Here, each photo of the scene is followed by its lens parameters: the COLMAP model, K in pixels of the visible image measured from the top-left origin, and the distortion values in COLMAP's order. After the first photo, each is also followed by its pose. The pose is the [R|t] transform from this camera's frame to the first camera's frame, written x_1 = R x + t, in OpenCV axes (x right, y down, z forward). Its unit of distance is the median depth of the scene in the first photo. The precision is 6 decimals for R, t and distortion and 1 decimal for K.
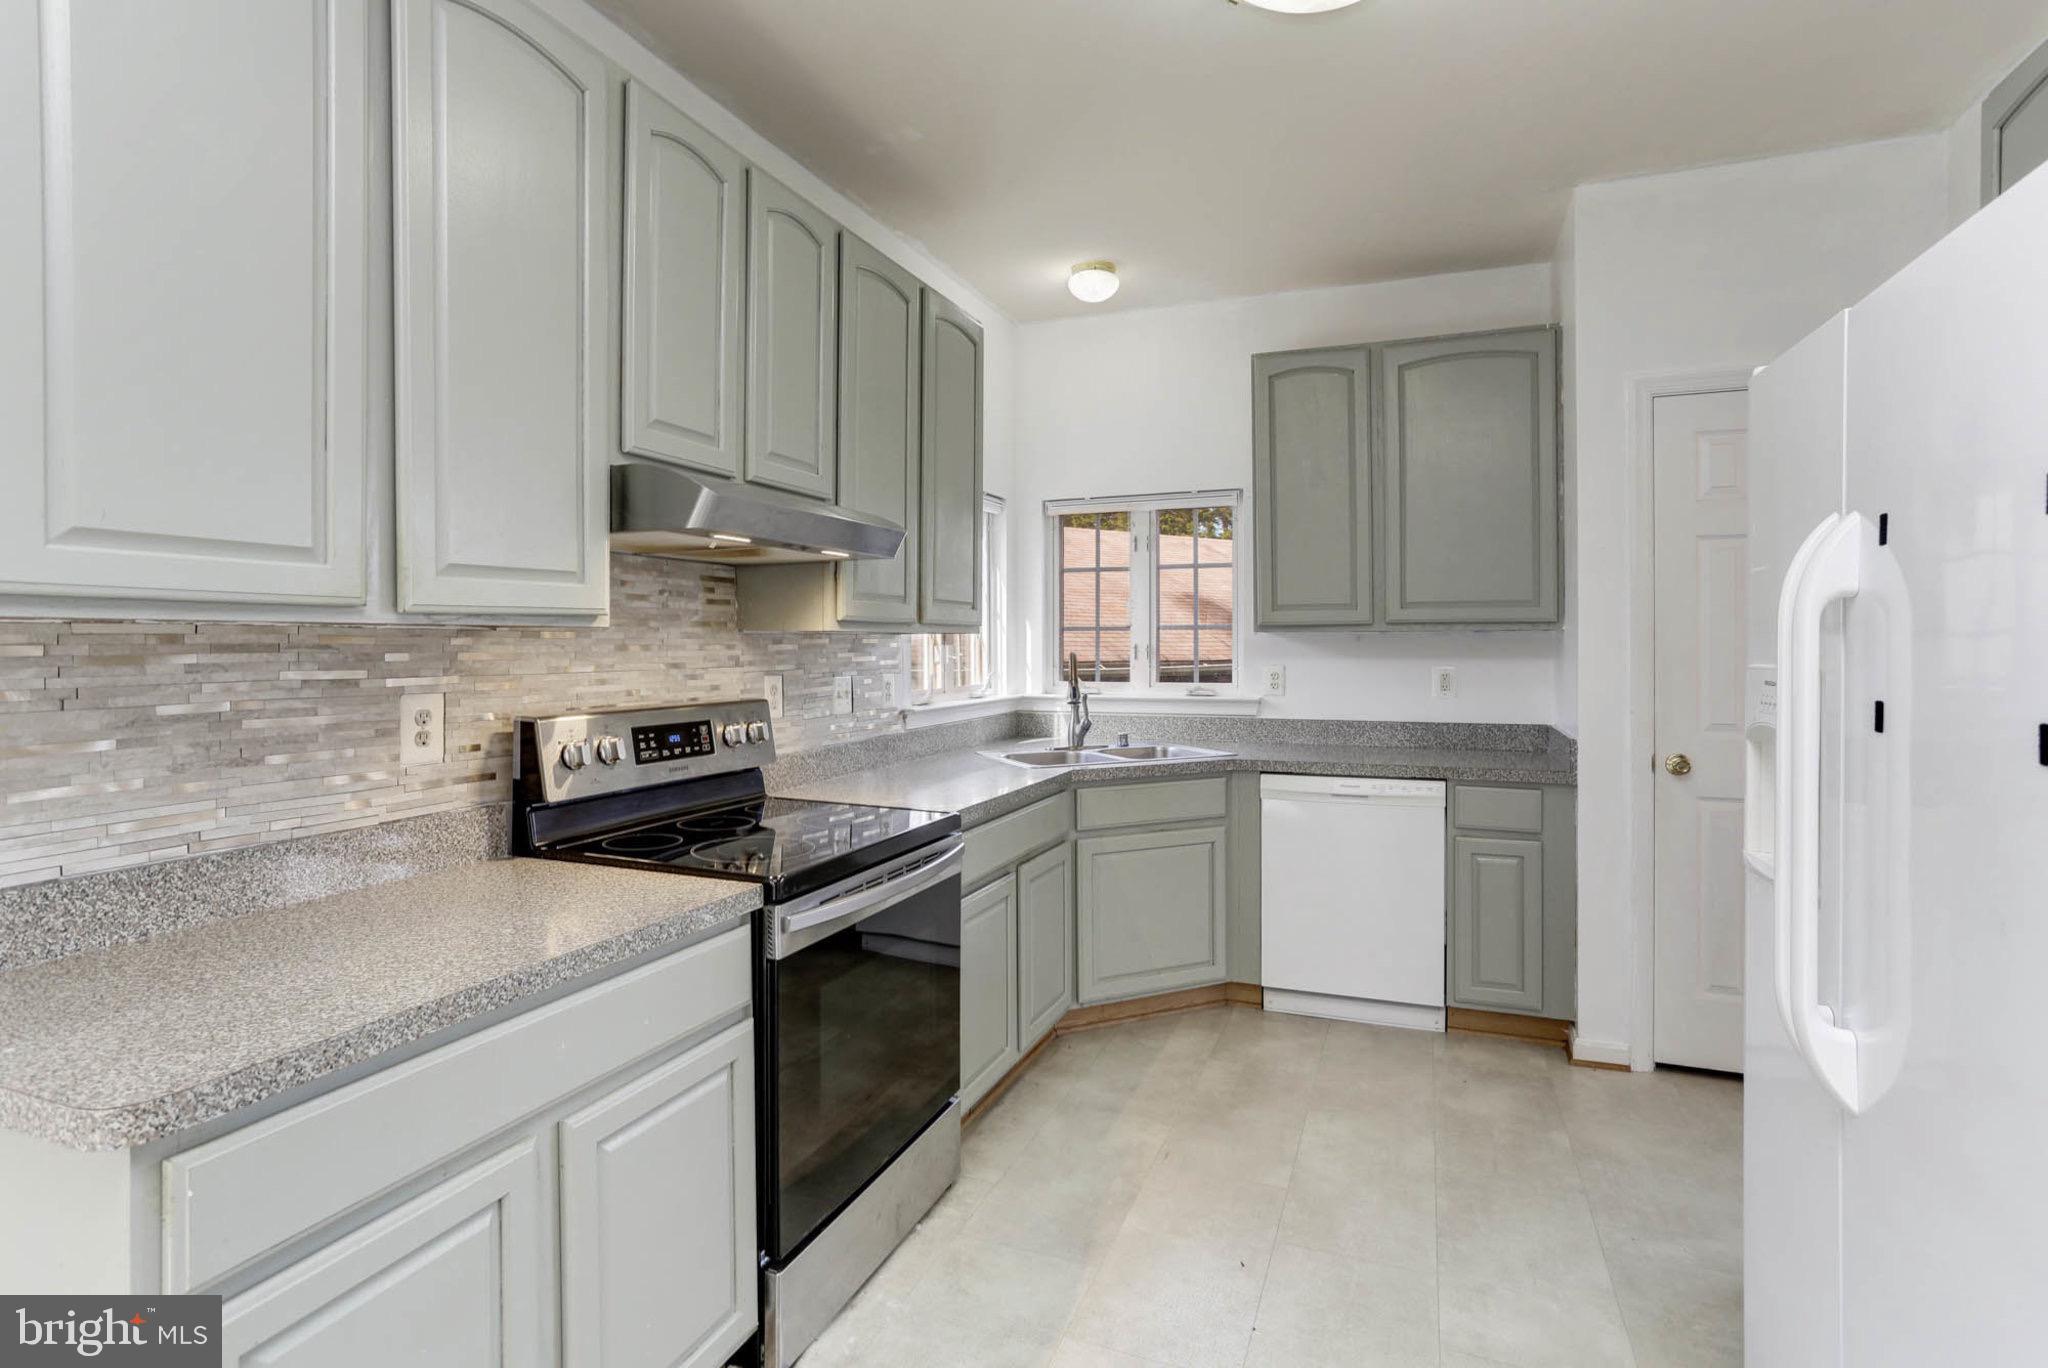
lens RADIAL K [[1017.0, 0, 1021.8], [0, 1017.0, 656.2], [0, 0, 1]] dist [-0.044190, 0.029354]
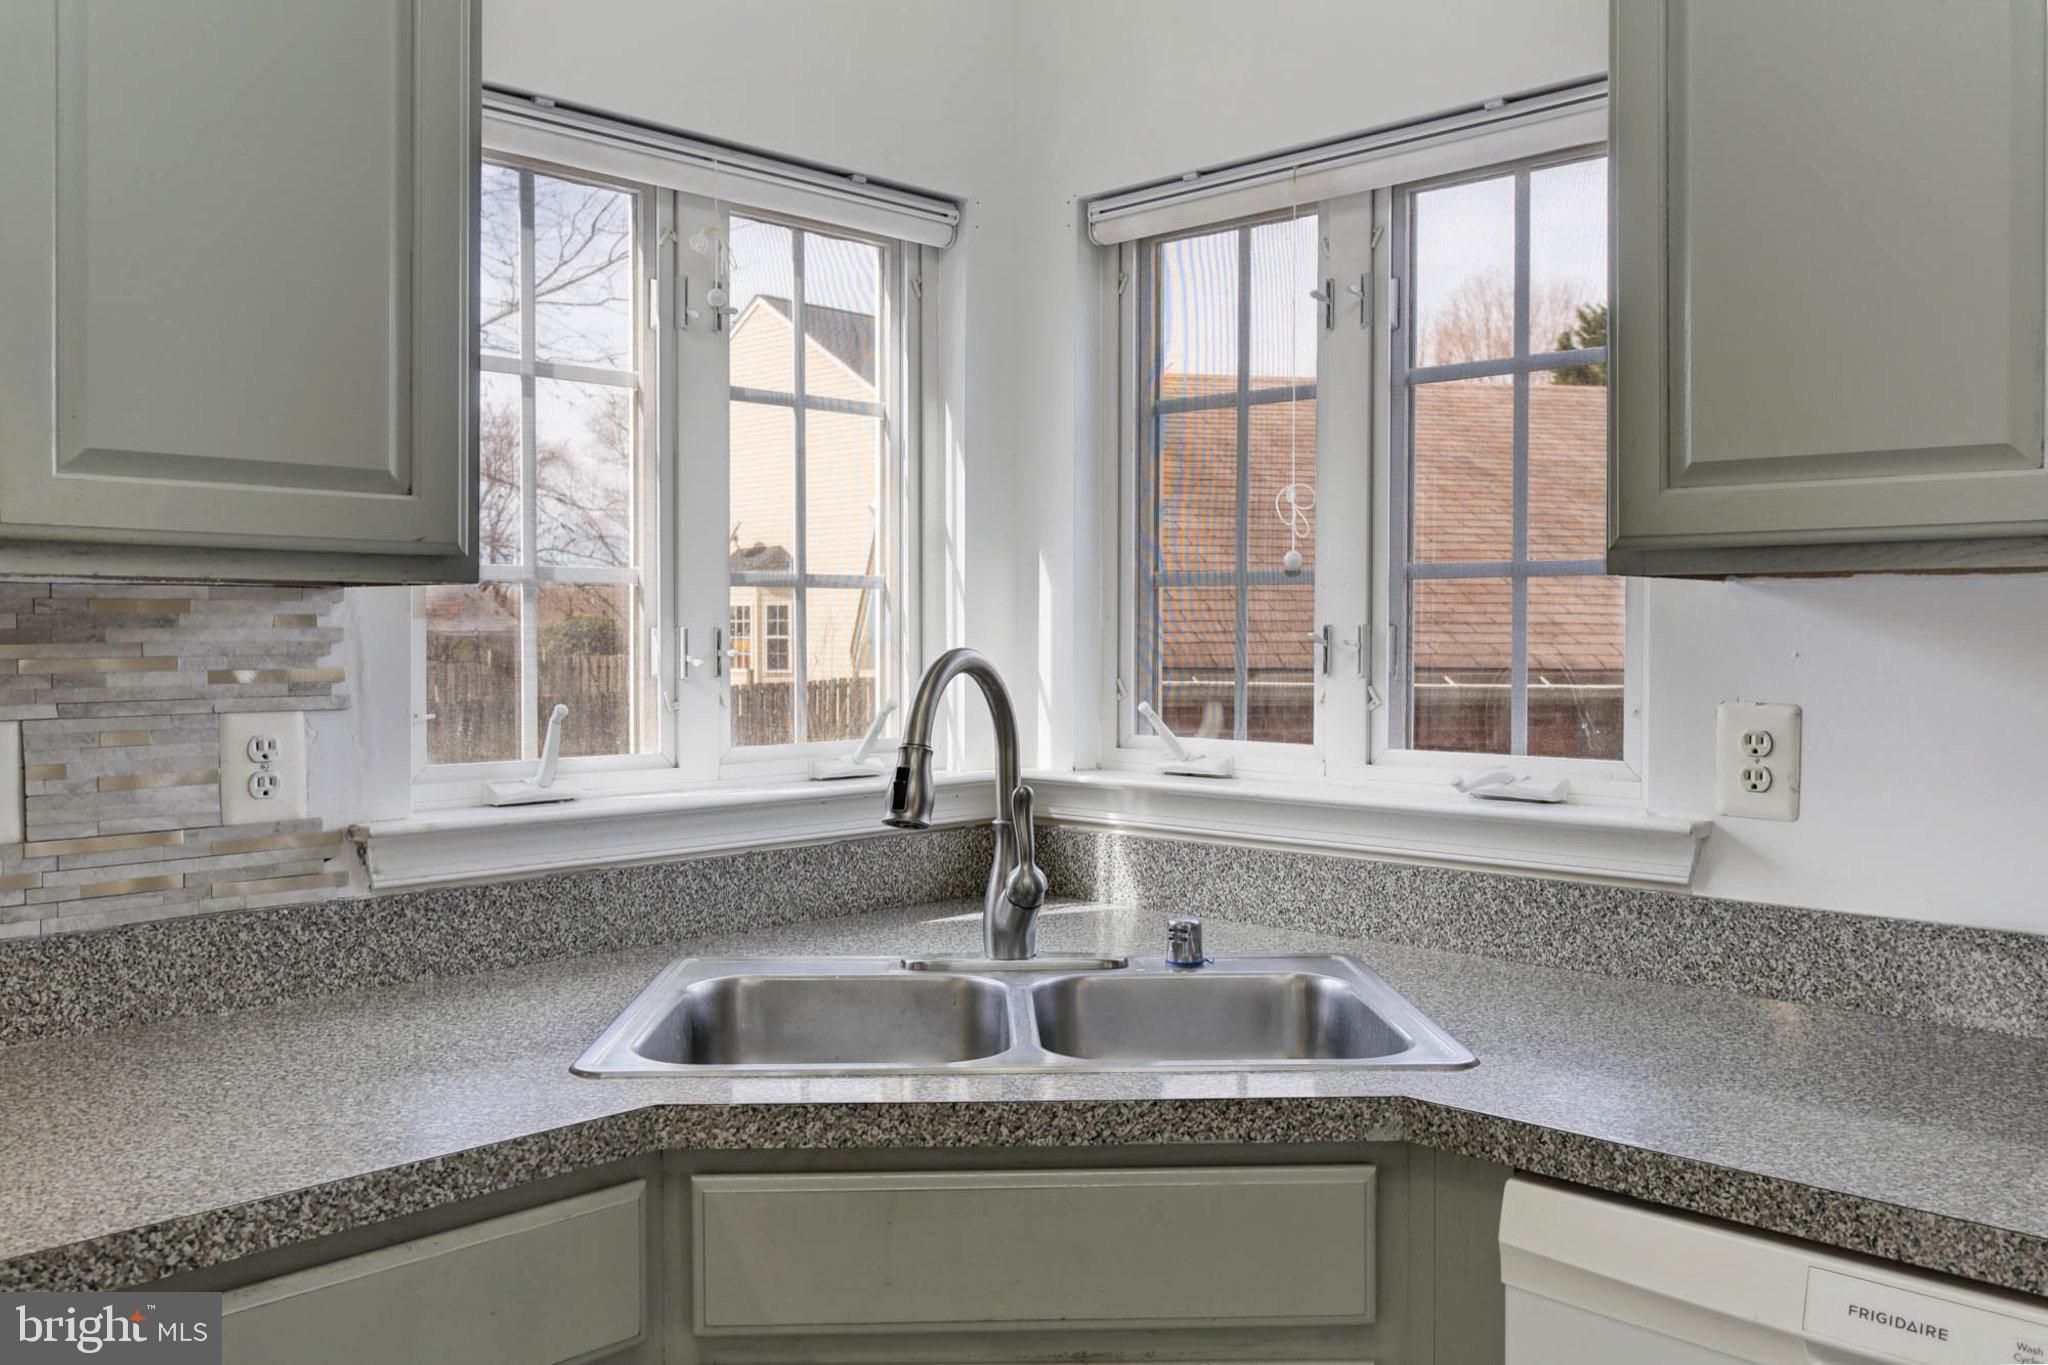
lens RADIAL K [[1727.6, 0, 1024.0], [0, 1727.6, 682.5], [0, 0, 1]] dist [0.082382, 0.001272]
pose [[0.933302, 0.016501, -0.358712, 0.219844], [-0.009966, 0.999749, 0.020059, -0.004090], [0.358953, -0.015146, 0.933233, 0.465063]]
